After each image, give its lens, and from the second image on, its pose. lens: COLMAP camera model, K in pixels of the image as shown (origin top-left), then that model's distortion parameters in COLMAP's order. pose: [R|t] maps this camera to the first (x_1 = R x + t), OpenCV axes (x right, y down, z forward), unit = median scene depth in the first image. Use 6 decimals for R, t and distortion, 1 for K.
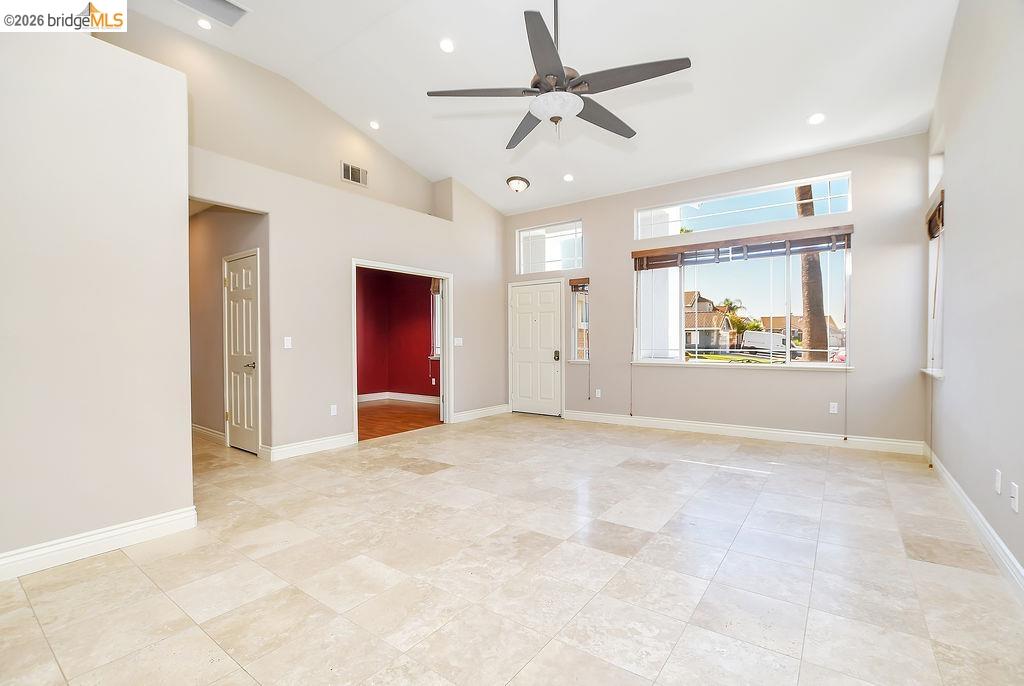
lens RADIAL K [[457.3, 0, 511.3], [0, 457.3, 345.4], [0, 0, 1]] dist [0.000014, 0.000013]
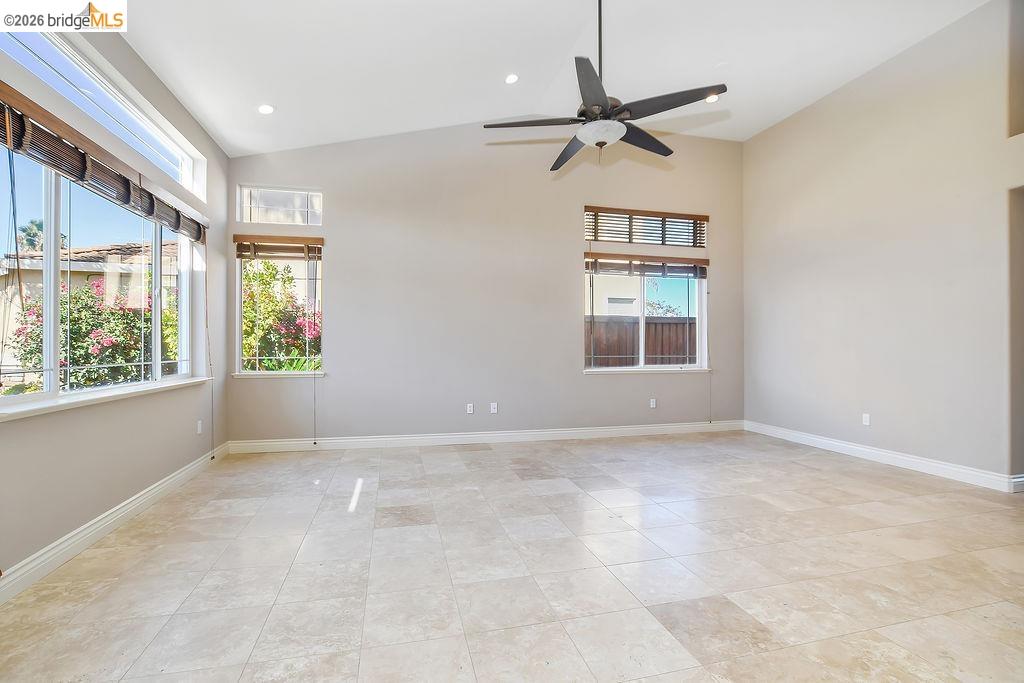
lens RADIAL K [[456.9, 0, 511.7], [0, 456.9, 344.5], [0, 0, 1]] dist [-0.001051, -0.000202]
pose [[-0.767263, 0.006125, 0.641303, -0.395675], [0.006805, 0.999976, -0.001409, -0.016254], [-0.641297, 0.003283, -0.767286, 1.791106]]
